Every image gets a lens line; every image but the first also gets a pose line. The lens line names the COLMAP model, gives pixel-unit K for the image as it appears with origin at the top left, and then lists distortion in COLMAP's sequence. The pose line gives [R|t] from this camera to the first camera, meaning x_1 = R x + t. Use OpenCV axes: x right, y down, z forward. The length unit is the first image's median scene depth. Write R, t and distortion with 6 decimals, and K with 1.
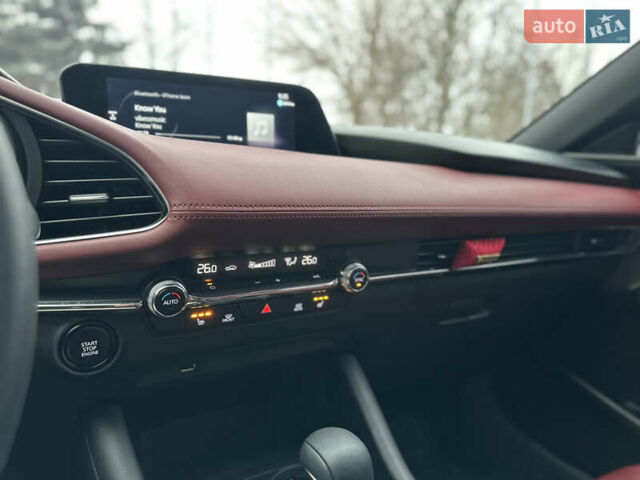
lens RADIAL K [[441.5, 0, 315.8], [0, 441.5, 241.3], [0, 0, 1]] dist [-0.024296, -0.005805]
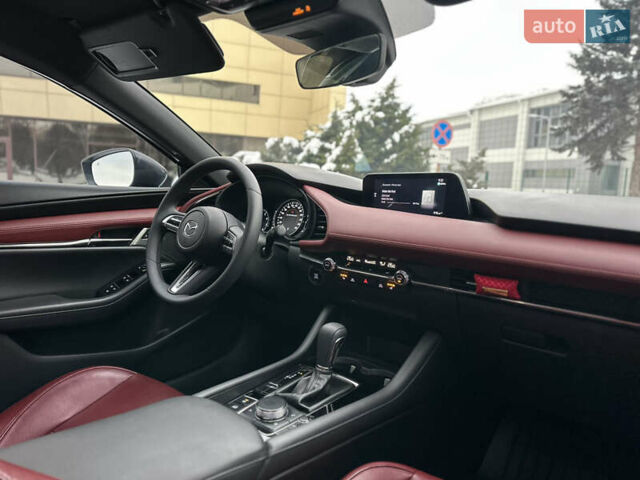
lens RADIAL K [[885.7, 0, 320.4], [0, 885.7, 240.0], [0, 0, 1]] dist [0.158587, 0.000000]
pose [[0.146755, 0.070639, -0.986647, 4.047160], [-0.155321, 0.986719, 0.047541, -0.222273], [0.976902, 0.146270, 0.155778, 0.007115]]
